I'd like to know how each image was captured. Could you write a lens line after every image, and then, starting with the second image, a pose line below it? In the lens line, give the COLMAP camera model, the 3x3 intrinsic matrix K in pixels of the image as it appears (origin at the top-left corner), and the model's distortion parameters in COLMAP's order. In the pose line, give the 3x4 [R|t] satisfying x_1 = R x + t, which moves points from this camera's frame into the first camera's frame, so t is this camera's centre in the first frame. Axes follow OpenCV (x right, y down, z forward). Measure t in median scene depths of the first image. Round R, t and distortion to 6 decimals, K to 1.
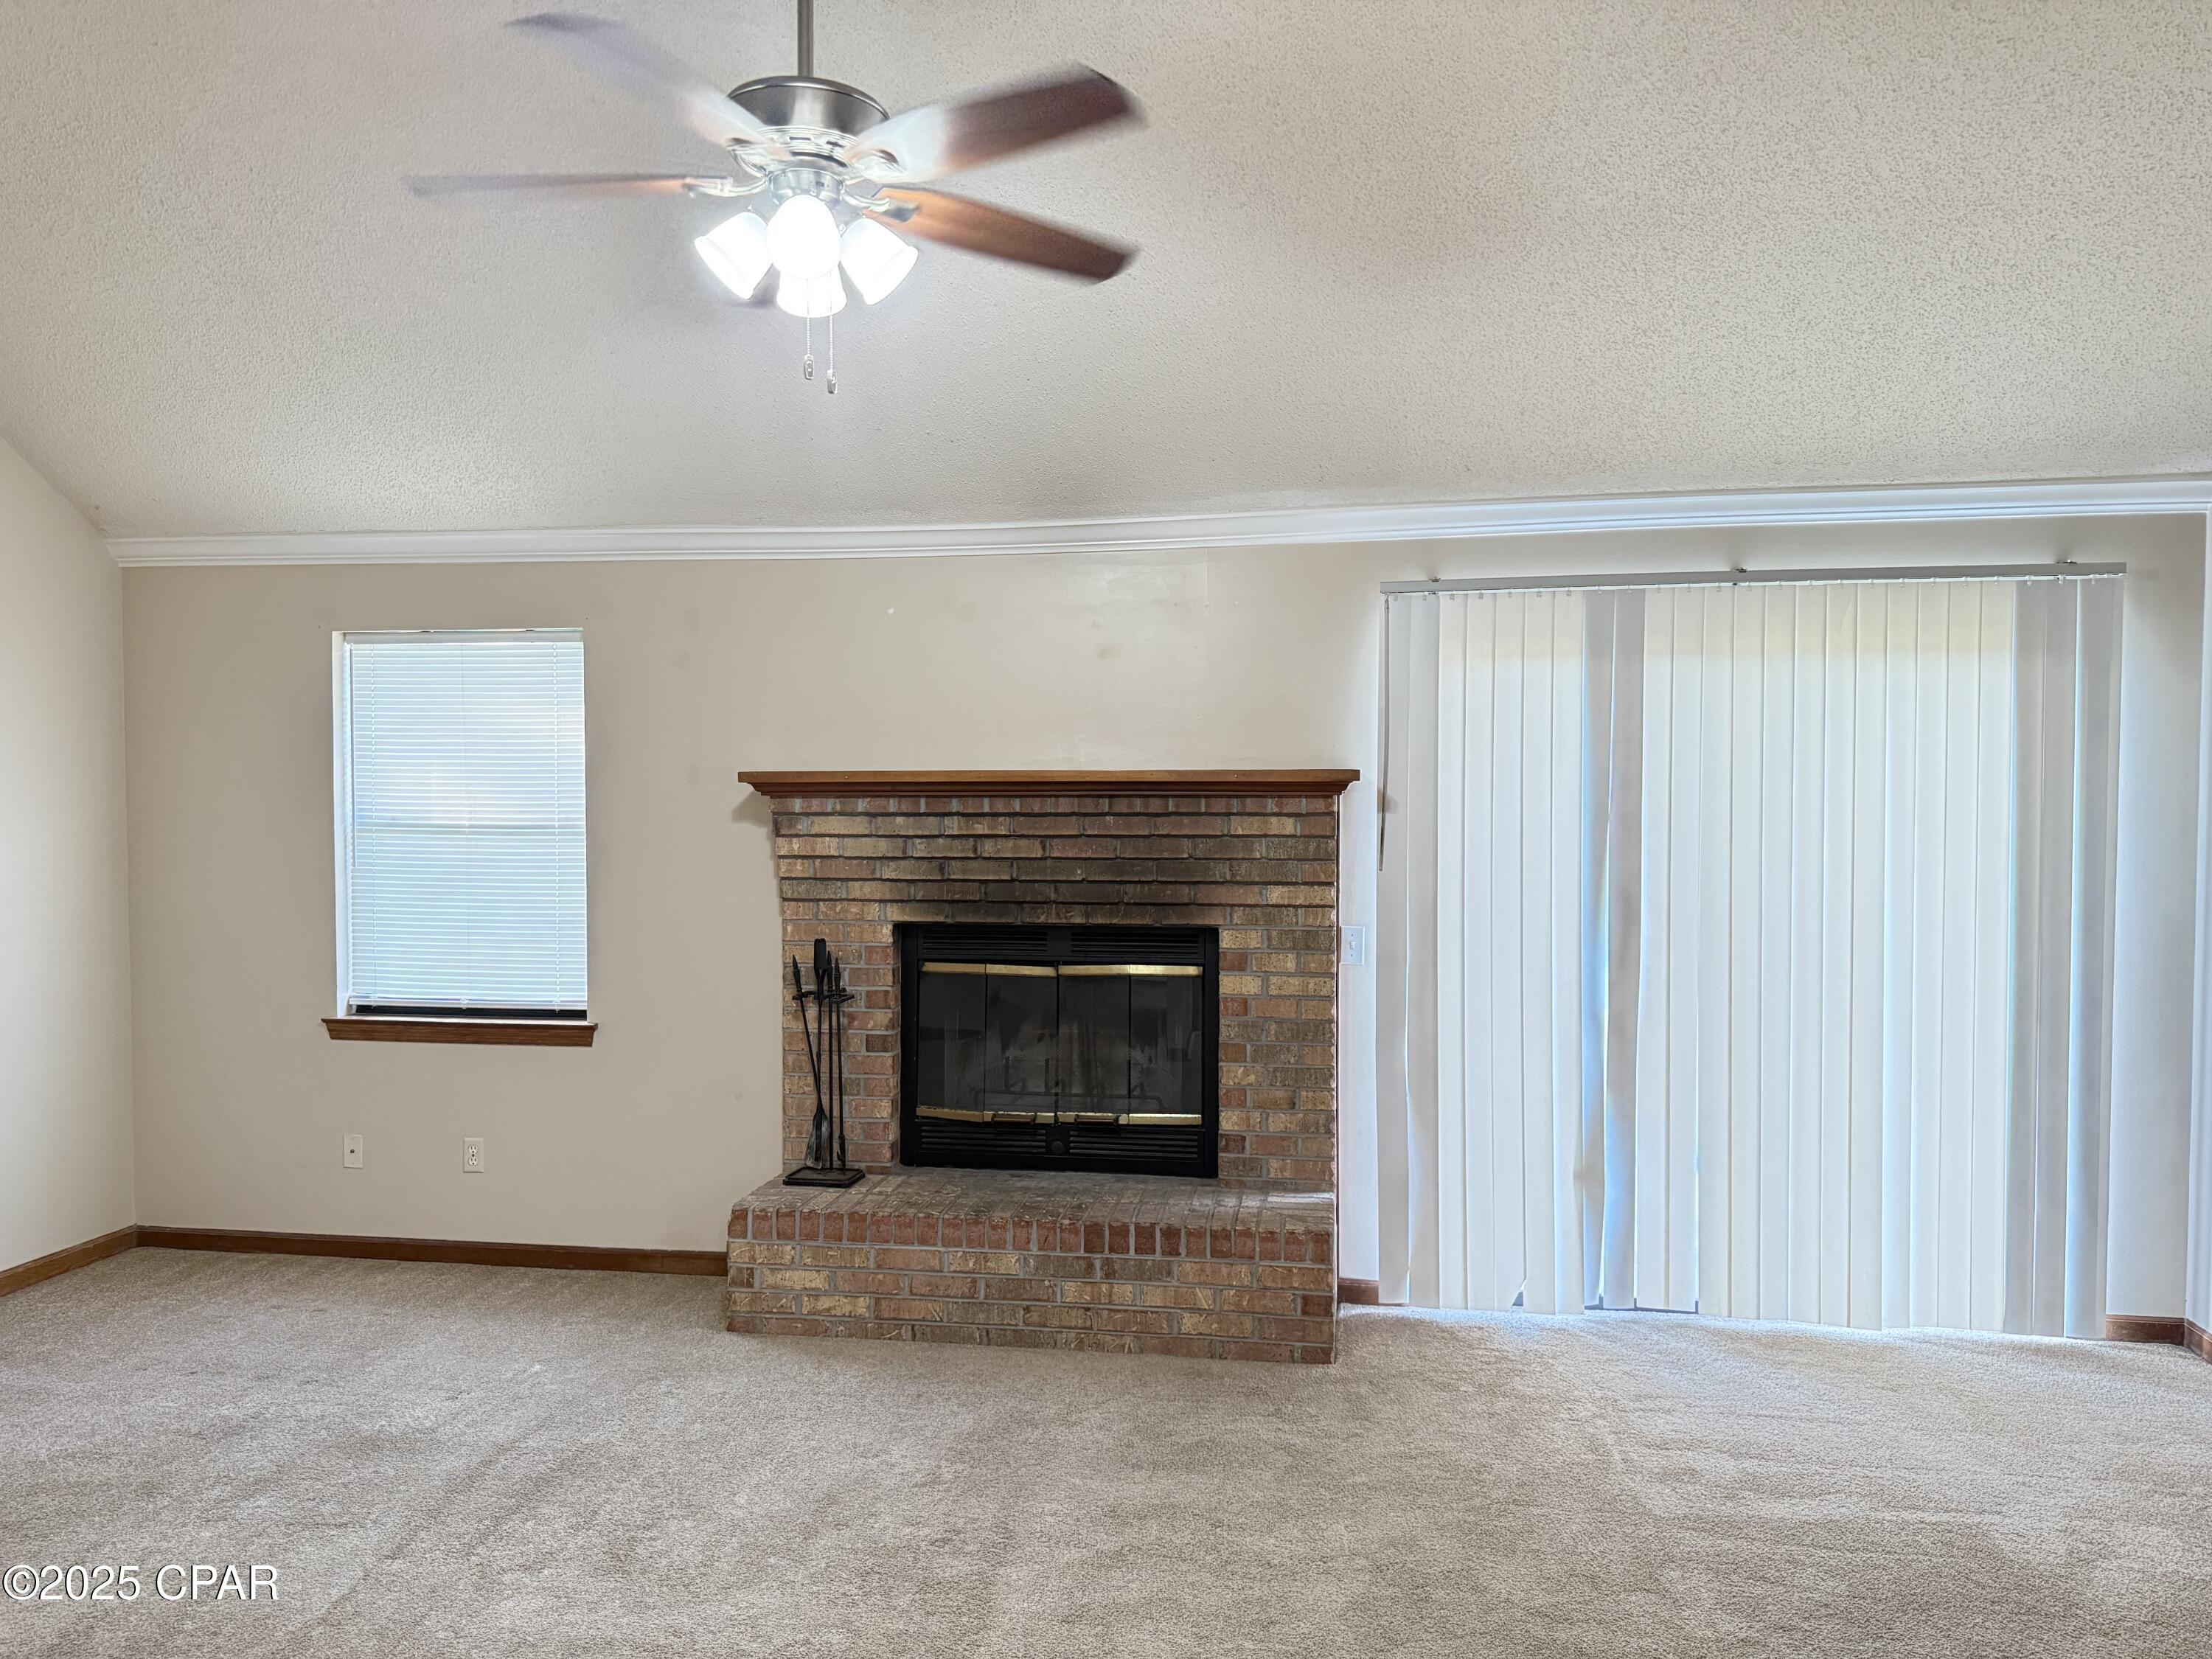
lens RADIAL K [[1543.9, 0, 1118.2], [0, 1543.9, 811.0], [0, 0, 1]] dist [0.061044, -0.095888]
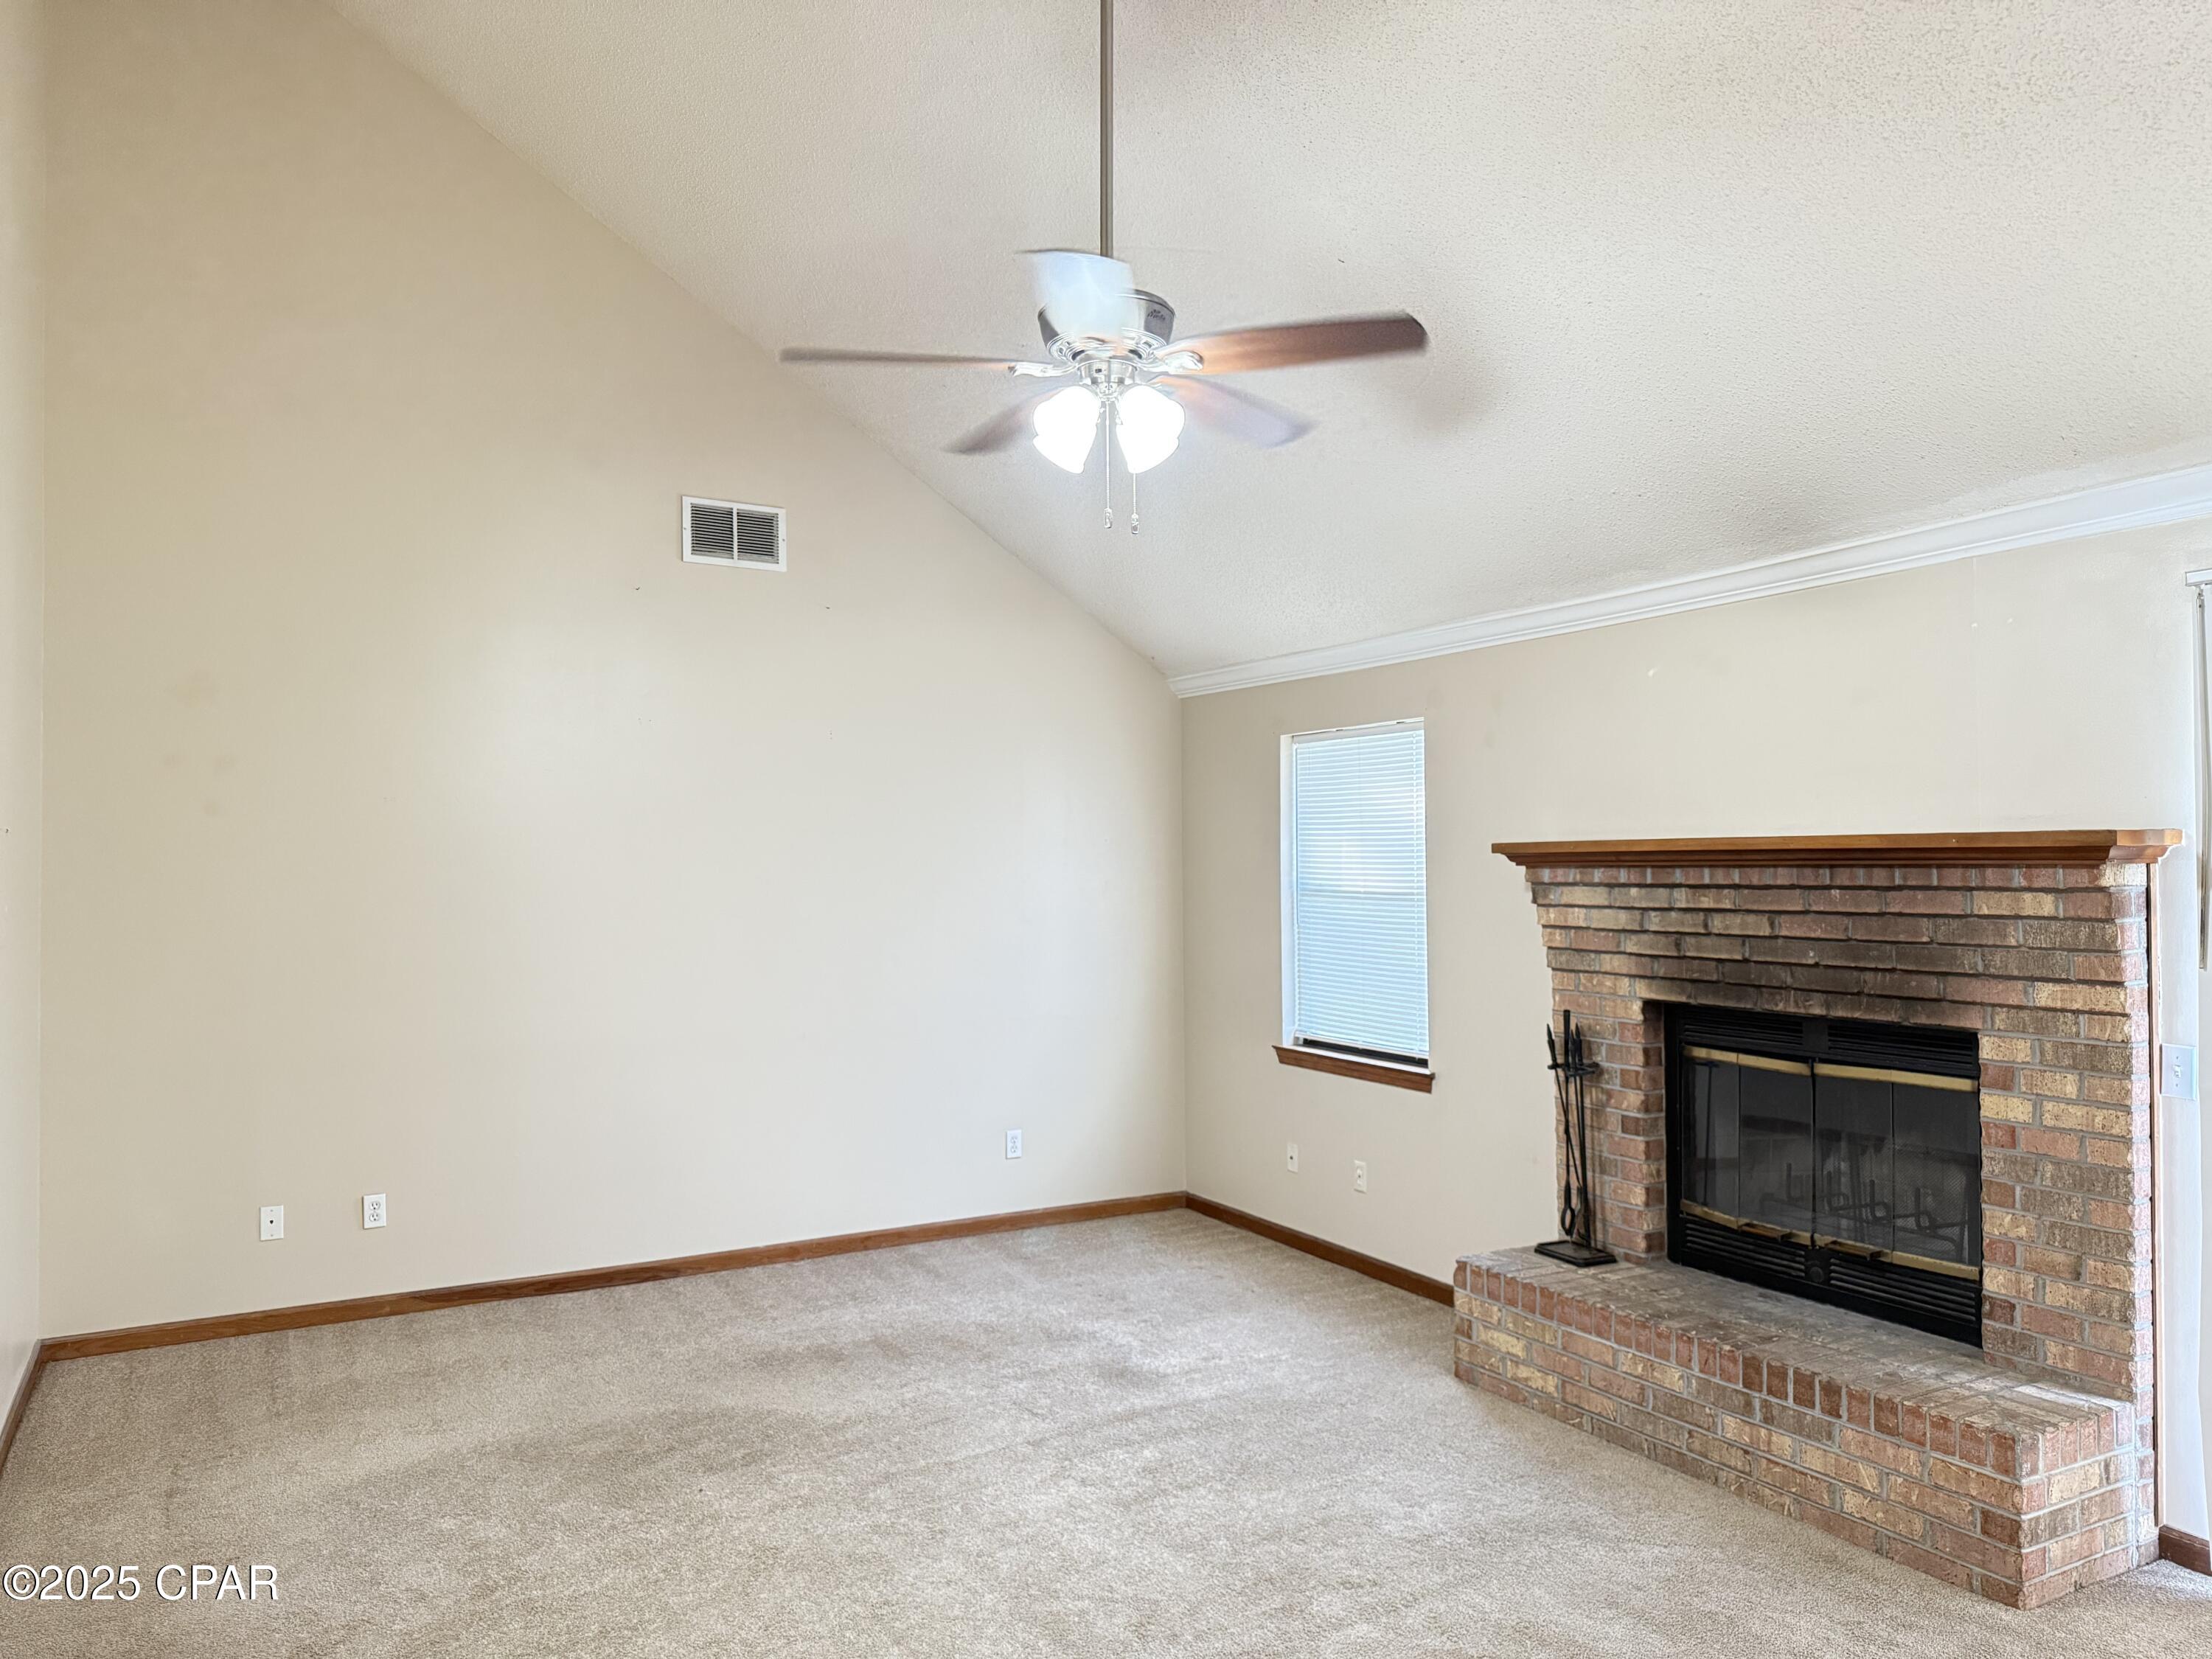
lens RADIAL K [[1543.9, 0, 1109.4], [0, 1543.9, 834.2], [0, 0, 1]] dist [0.061044, -0.095888]
pose [[0.614948, -0.017477, -0.788374, 0.425554], [-0.007040, 0.999593, -0.027651, -0.000854], [0.788536, 0.022554, 0.614574, 0.155975]]
